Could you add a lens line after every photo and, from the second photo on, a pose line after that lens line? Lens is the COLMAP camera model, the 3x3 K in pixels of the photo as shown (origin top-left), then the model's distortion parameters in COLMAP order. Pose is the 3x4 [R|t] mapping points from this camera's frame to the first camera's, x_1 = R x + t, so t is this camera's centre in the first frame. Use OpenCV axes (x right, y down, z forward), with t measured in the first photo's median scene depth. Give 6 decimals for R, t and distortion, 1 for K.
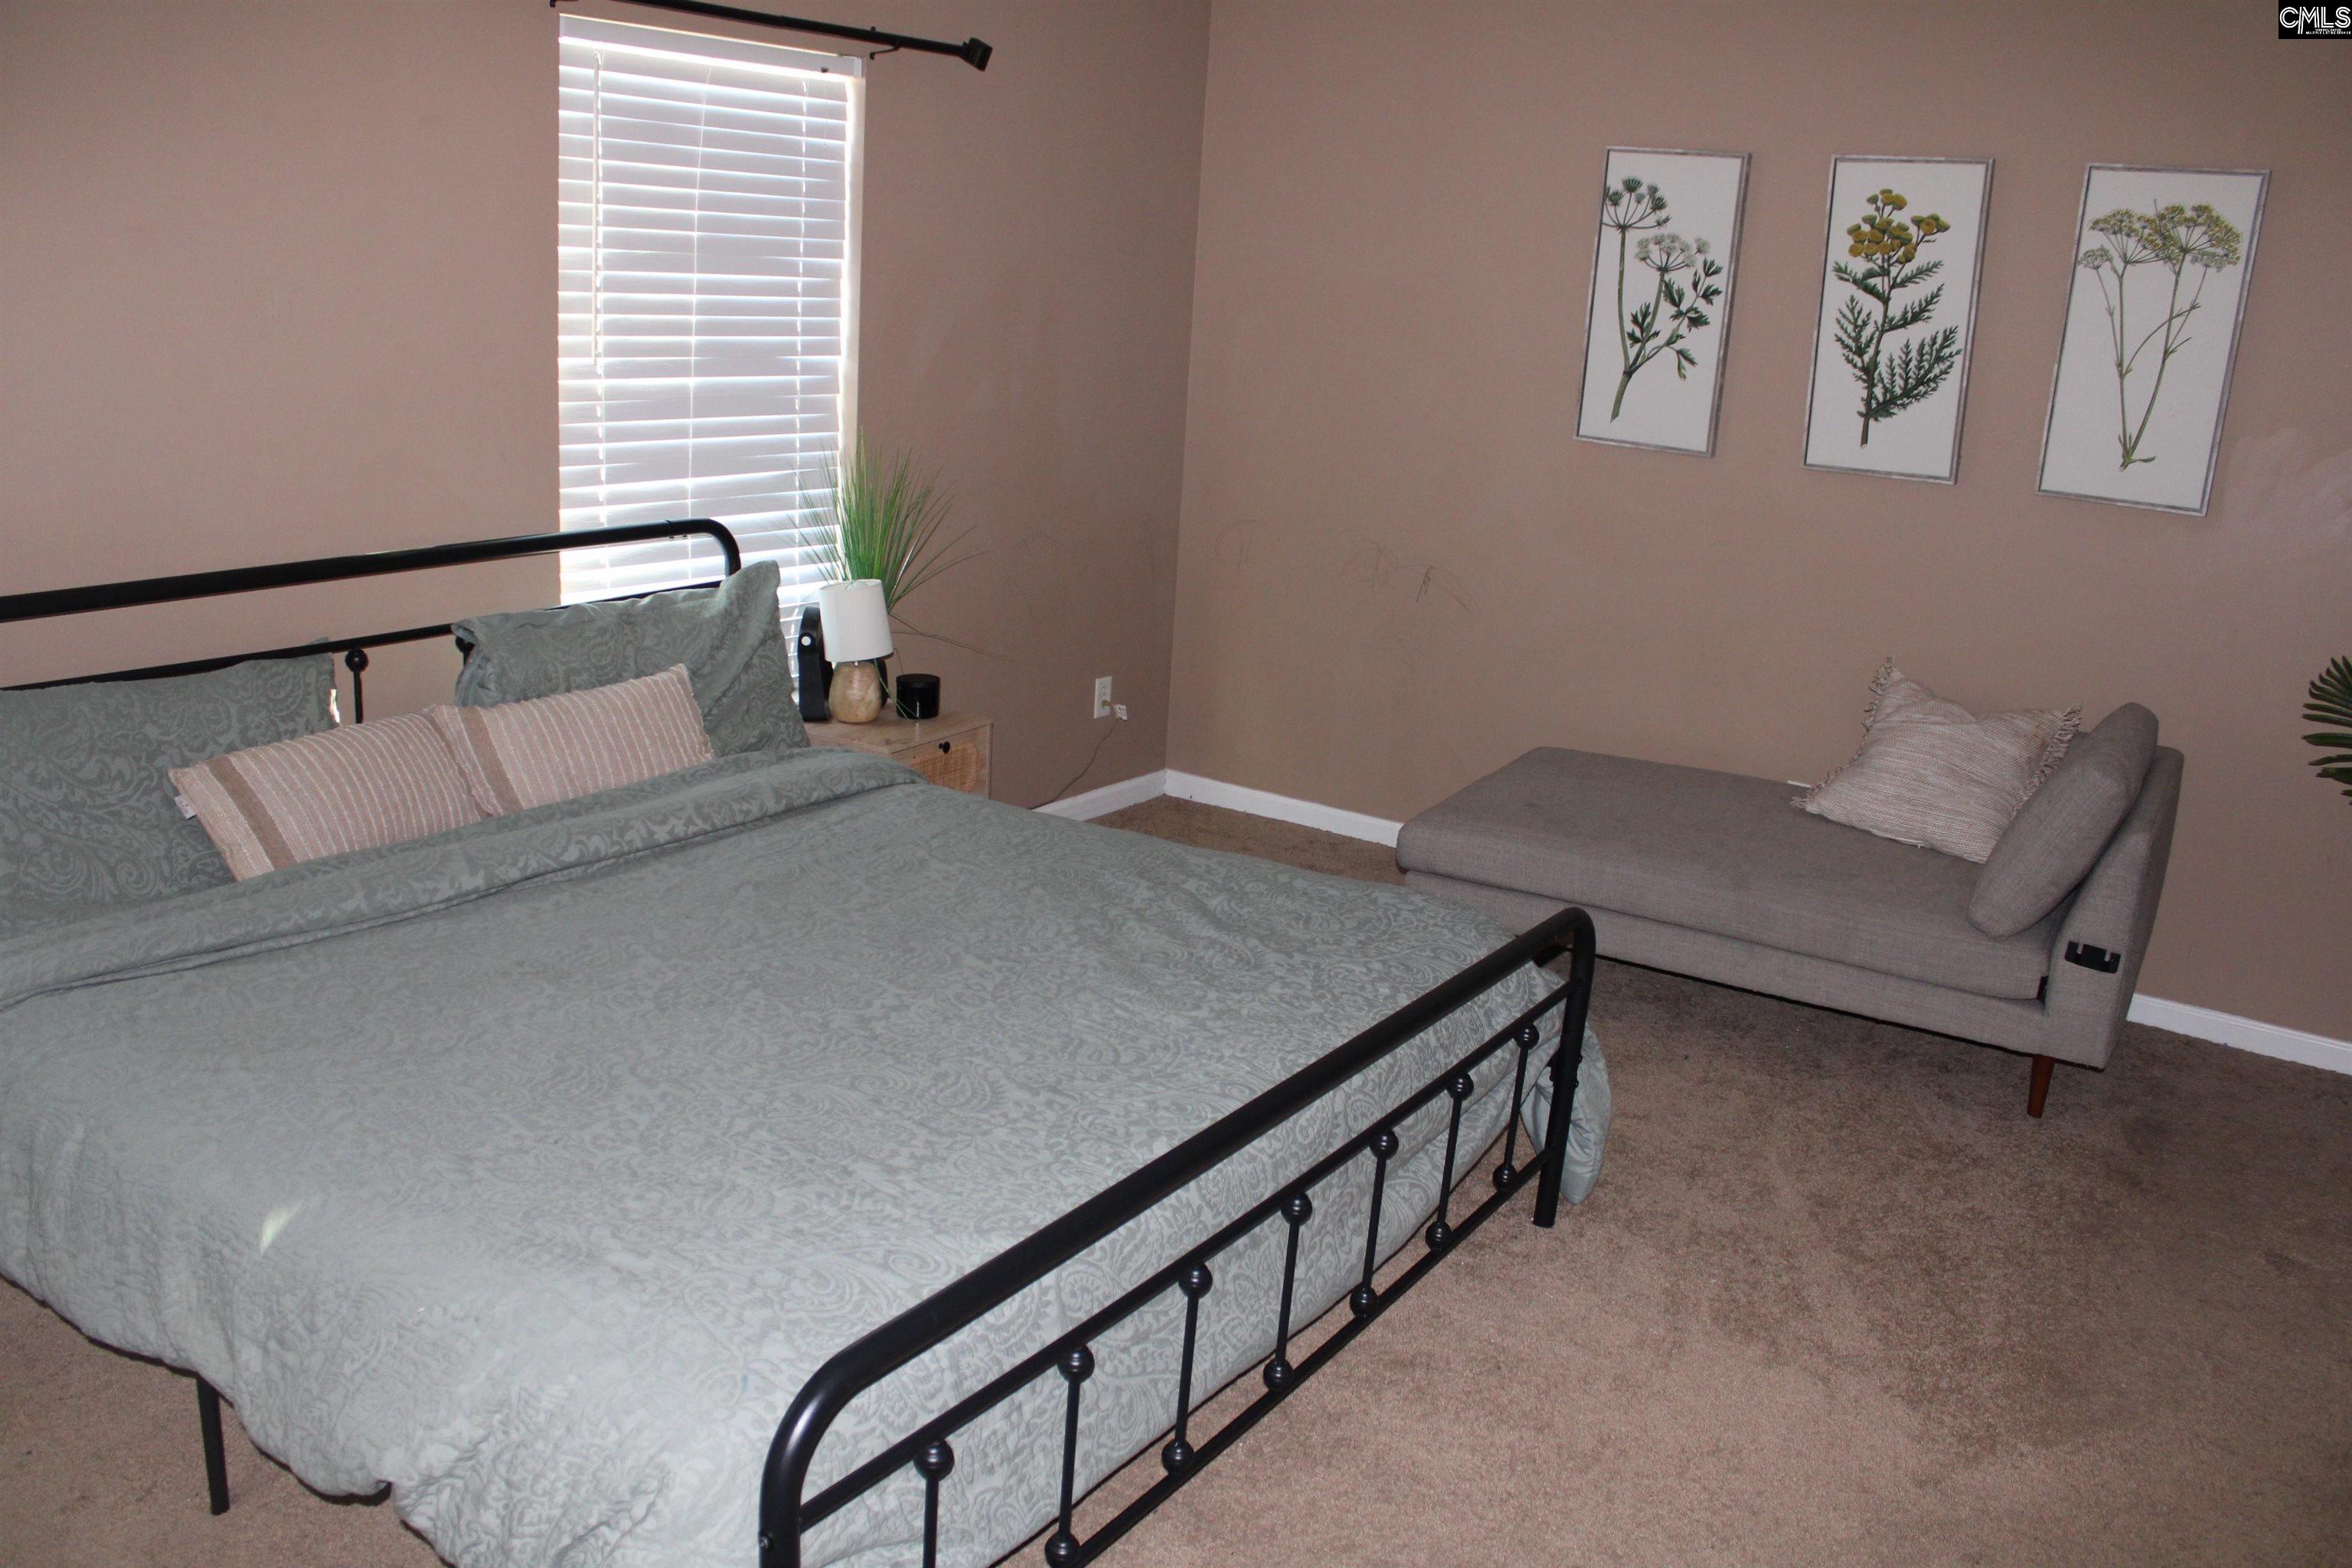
lens RADIAL K [[1975.8, 0, 1175.5], [0, 1975.8, 796.7], [0, 0, 1]] dist [-0.134139, 0.098511]
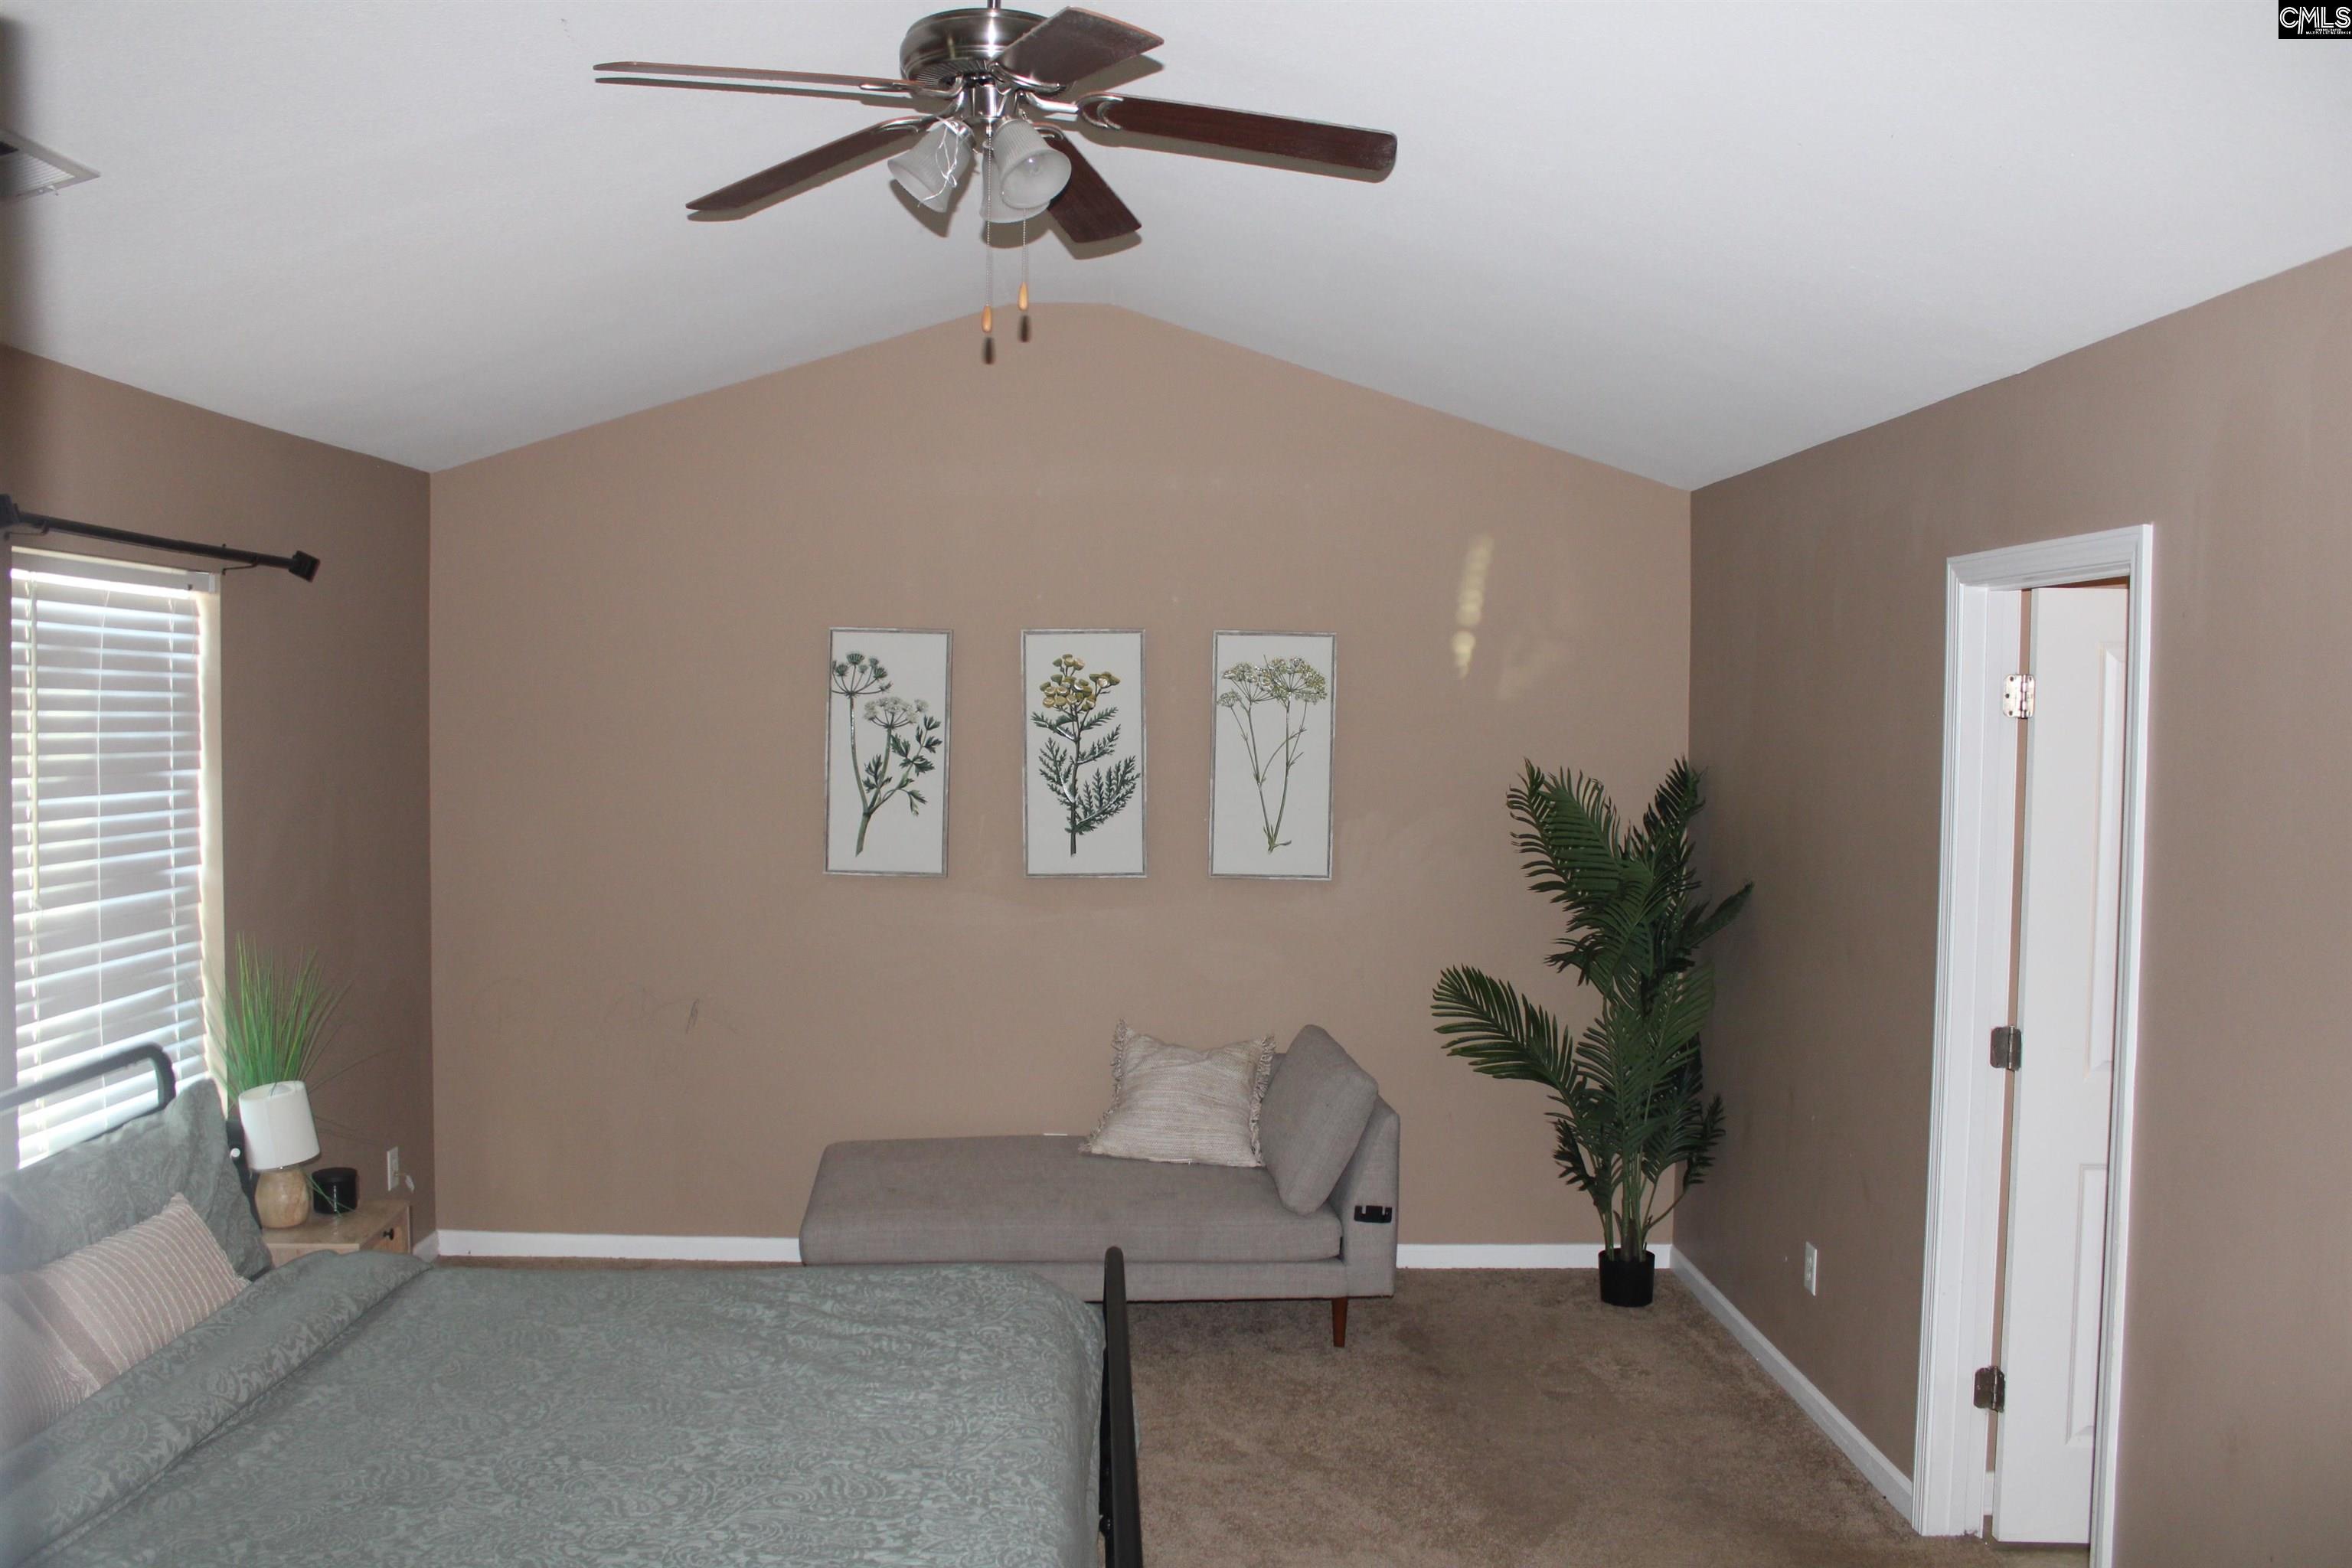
lens RADIAL K [[1950.9, 0, 1206.6], [0, 1950.9, 854.1], [0, 0, 1]] dist [-0.143306, 0.103143]
pose [[0.808669, -0.090484, 0.581264, -0.328828], [0.187365, 0.976258, -0.108695, -0.031548], [-0.557628, 0.196807, 0.806423, -0.064271]]
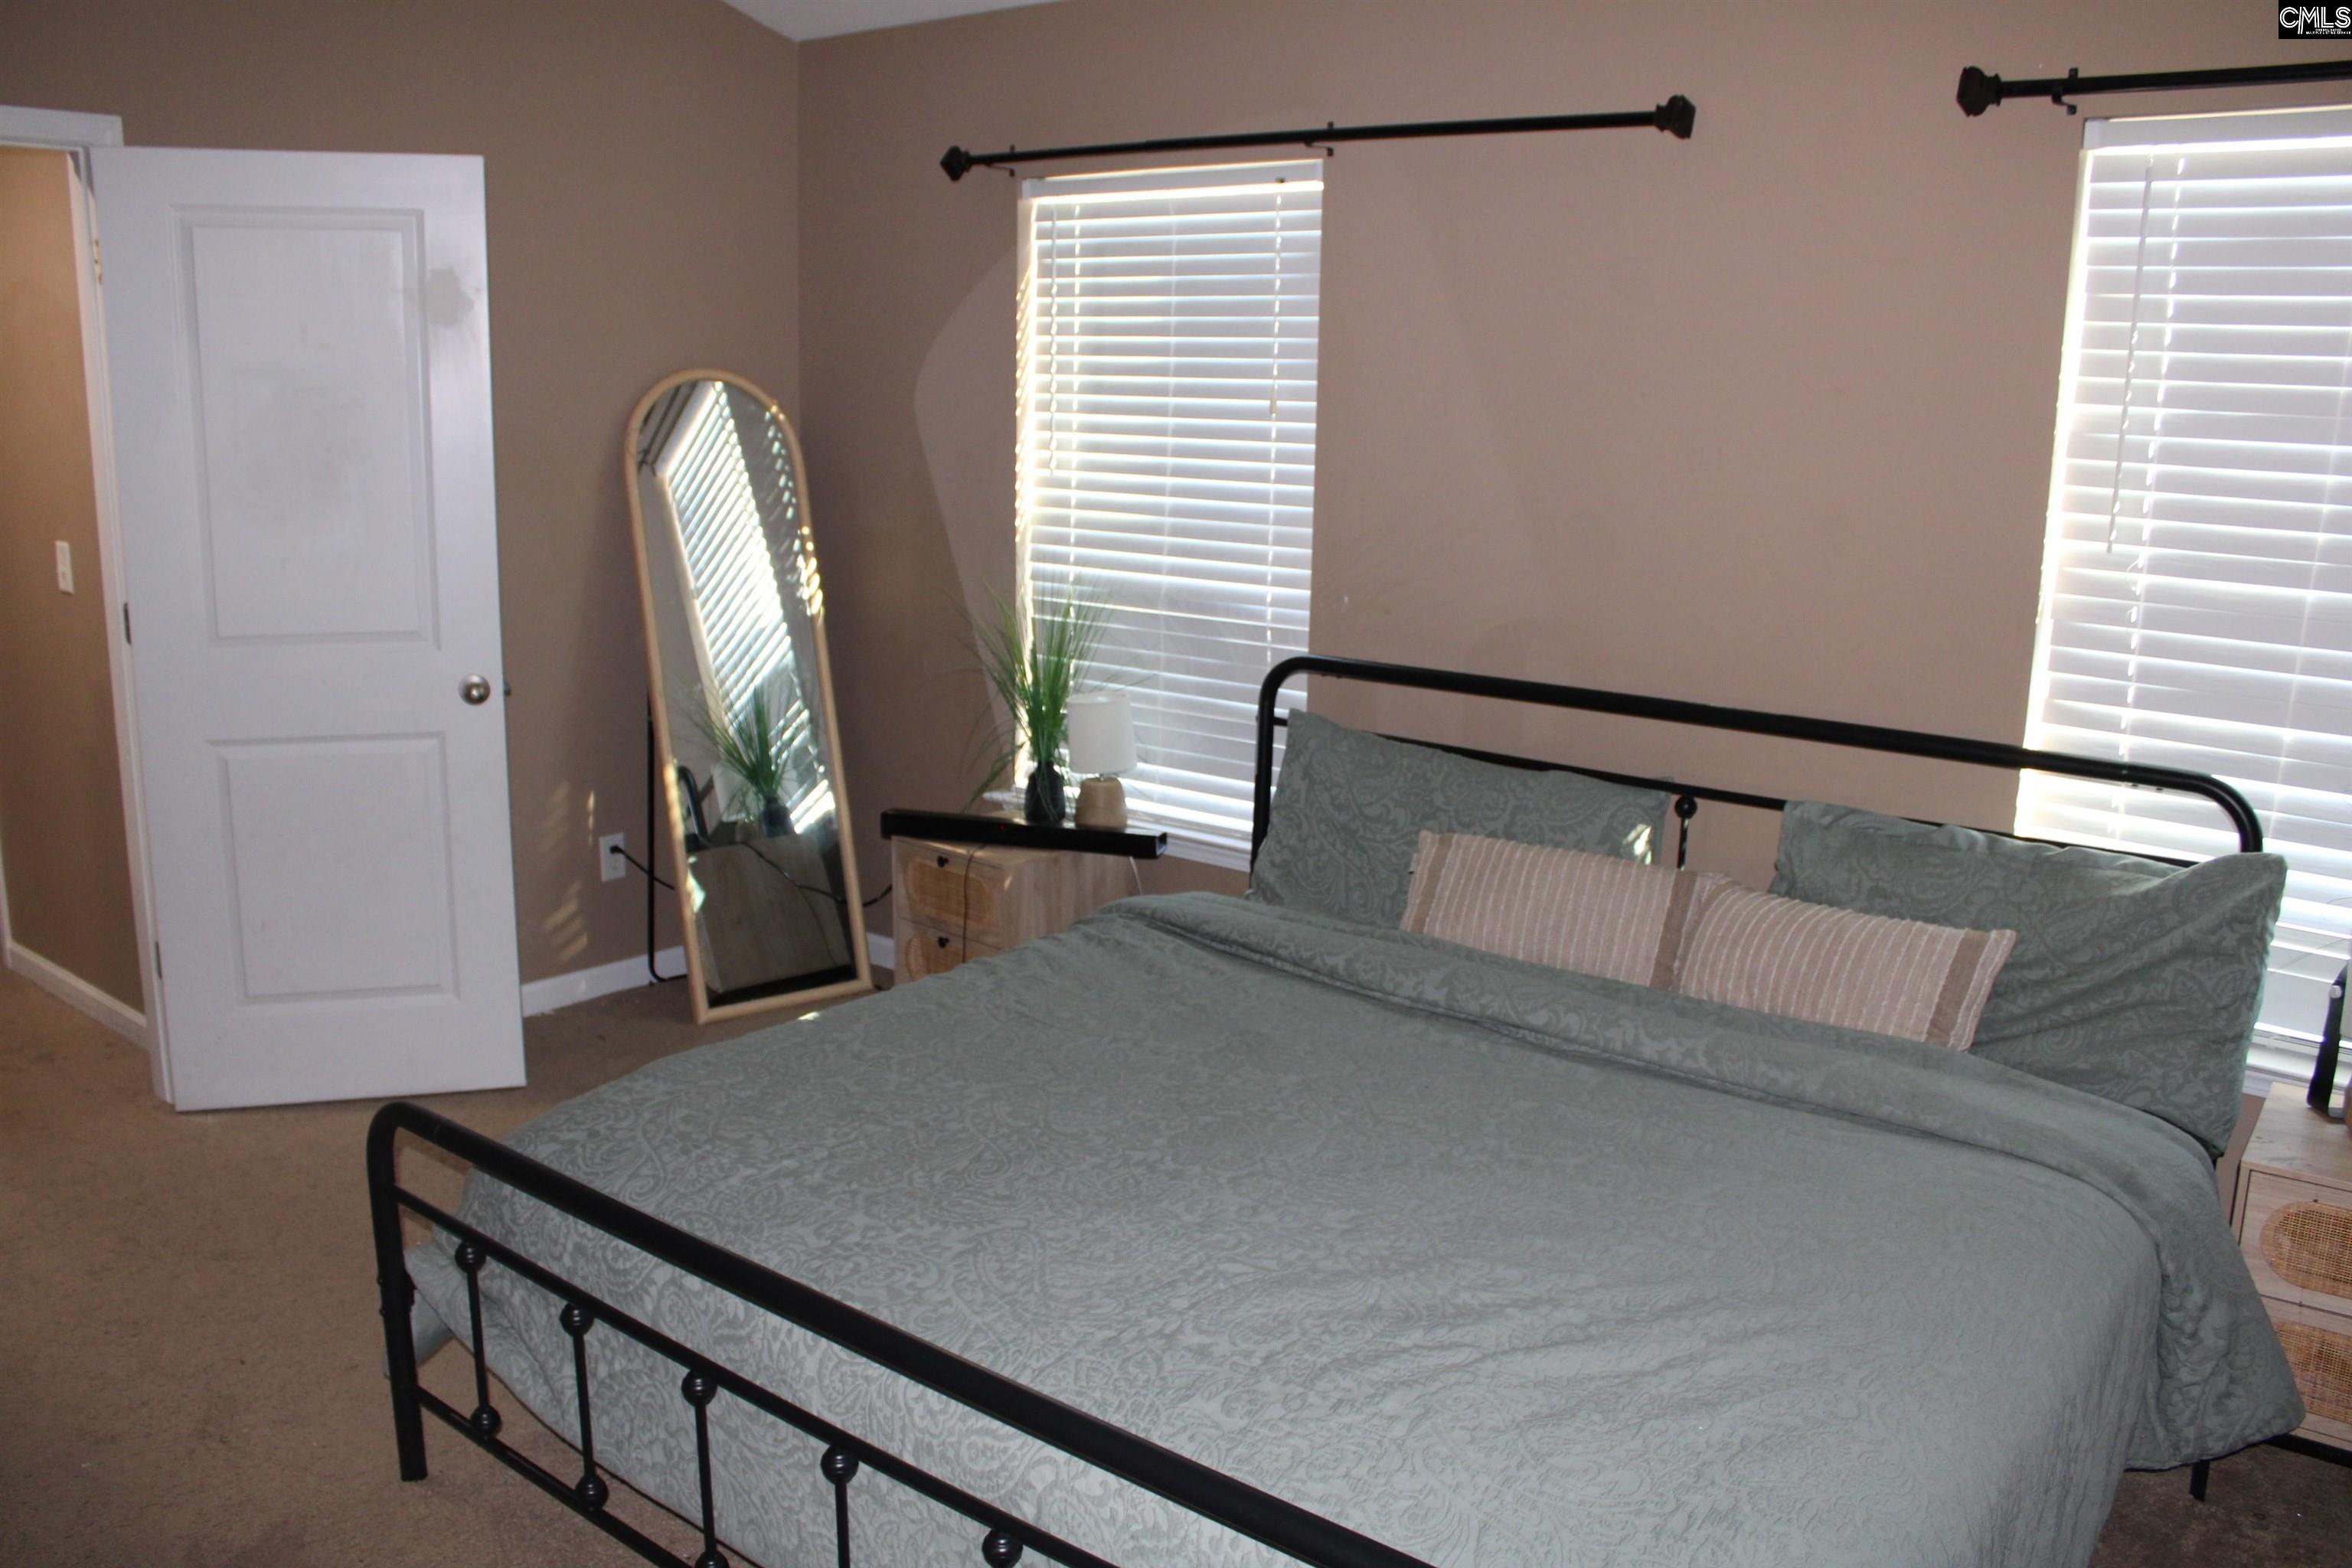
lens RADIAL K [[1975.8, 0, 1180.5], [0, 1975.8, 804.5], [0, 0, 1]] dist [-0.134139, 0.098511]
pose [[-0.087466, 0.165140, -0.982384, 0.467008], [-0.284388, 0.940984, 0.183500, -0.144968], [0.954711, 0.295429, -0.035340, 0.624371]]
